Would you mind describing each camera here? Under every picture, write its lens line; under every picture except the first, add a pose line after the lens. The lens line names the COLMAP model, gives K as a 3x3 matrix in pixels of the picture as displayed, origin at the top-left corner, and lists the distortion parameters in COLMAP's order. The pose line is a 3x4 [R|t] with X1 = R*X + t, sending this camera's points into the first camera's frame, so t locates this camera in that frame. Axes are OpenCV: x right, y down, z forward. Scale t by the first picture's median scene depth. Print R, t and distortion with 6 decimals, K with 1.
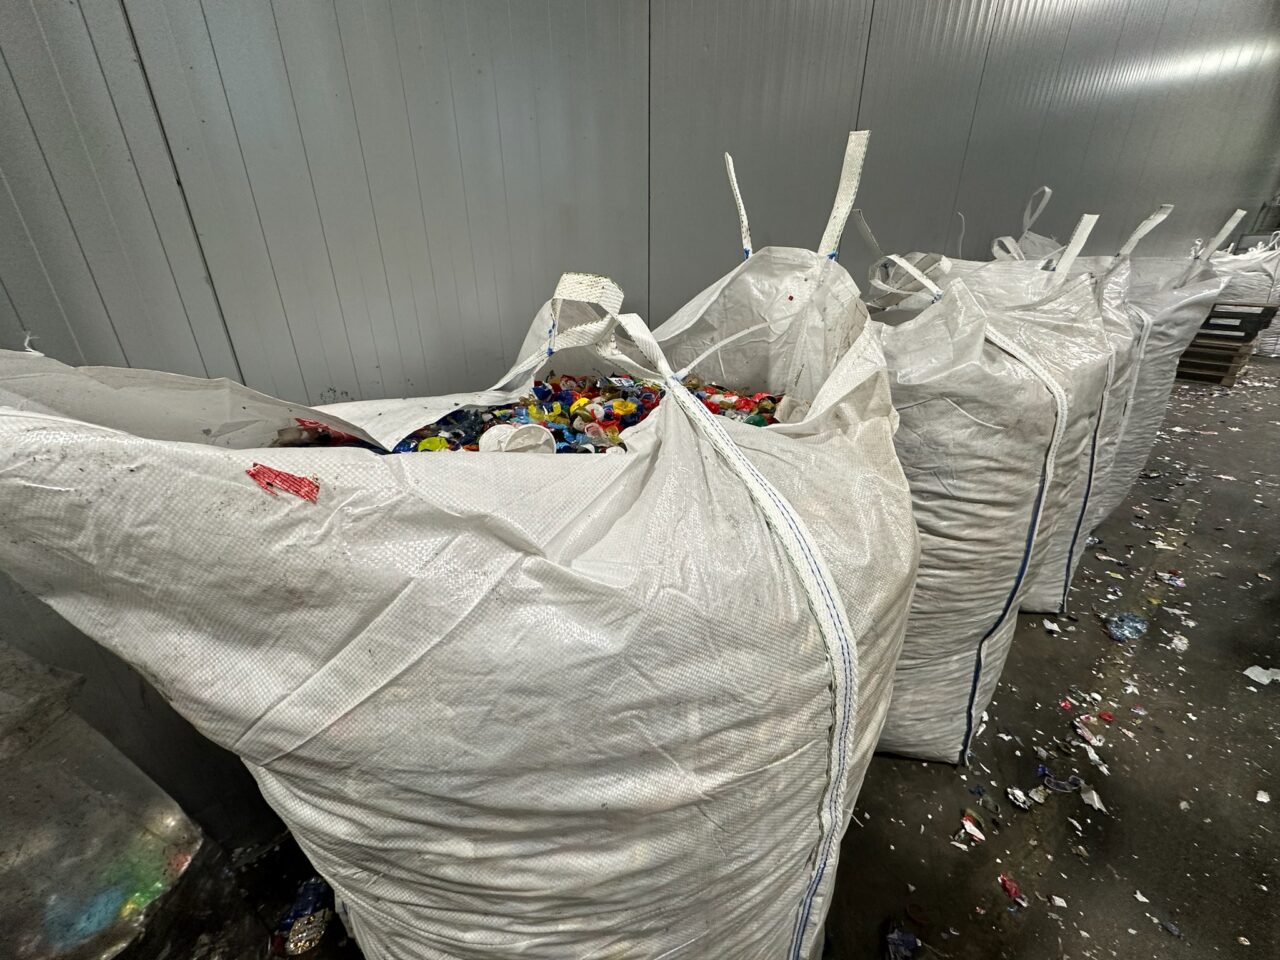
lens RADIAL K [[510.1, 0, 640.0], [0, 510.1, 480.0], [0, 0, 1]] dist [-0.001468, -0.000277]
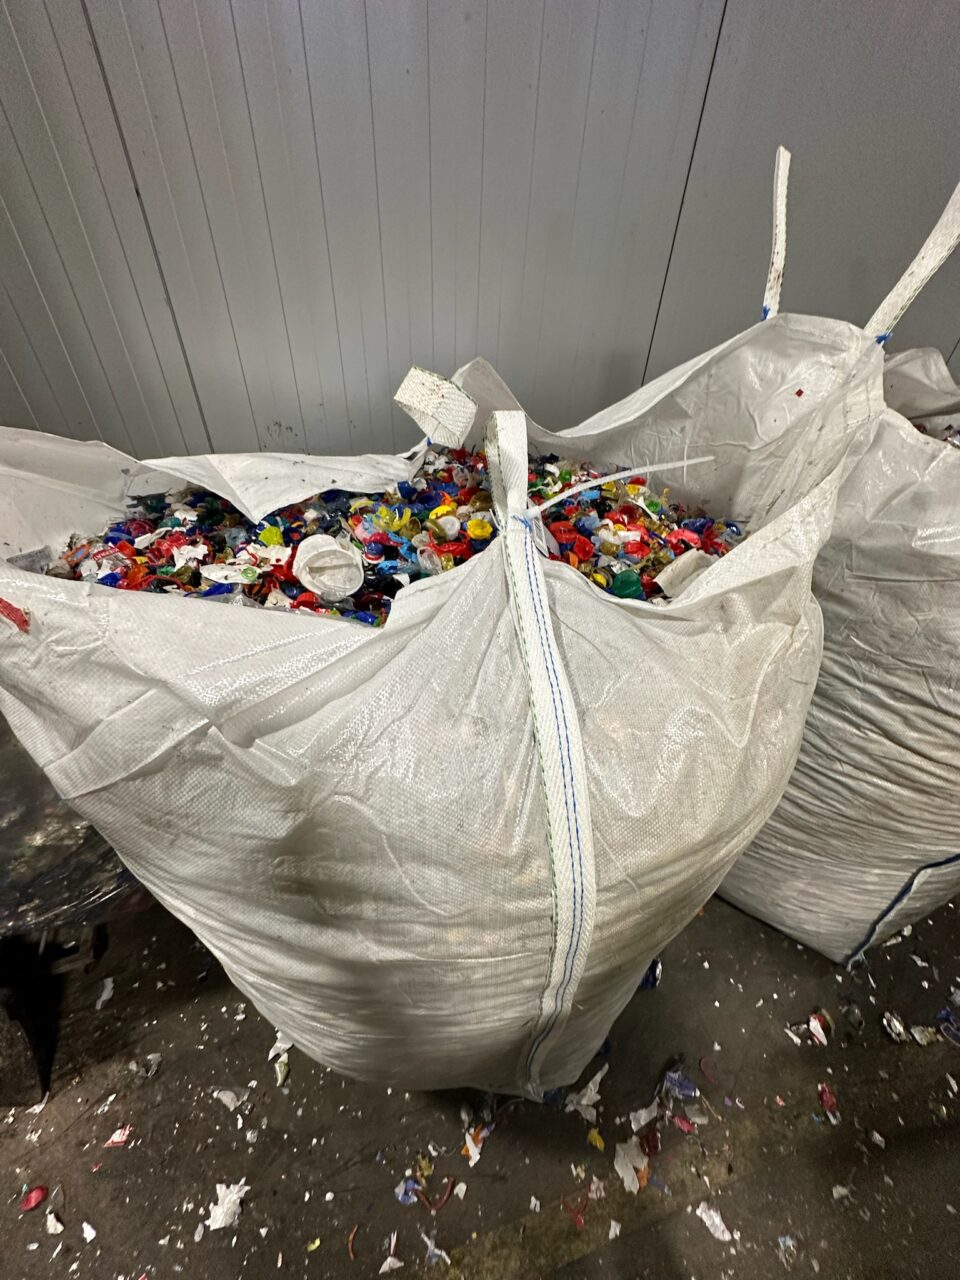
lens RADIAL K [[510.1, 0, 480.0], [0, 510.1, 640.0], [0, 0, 1]] dist [-0.001468, -0.000277]
pose [[0.918203, 0.281375, -0.278802, 0.181321], [-0.200046, 0.936897, 0.286714, -0.145999], [0.341883, -0.207489, 0.916550, 0.109026]]
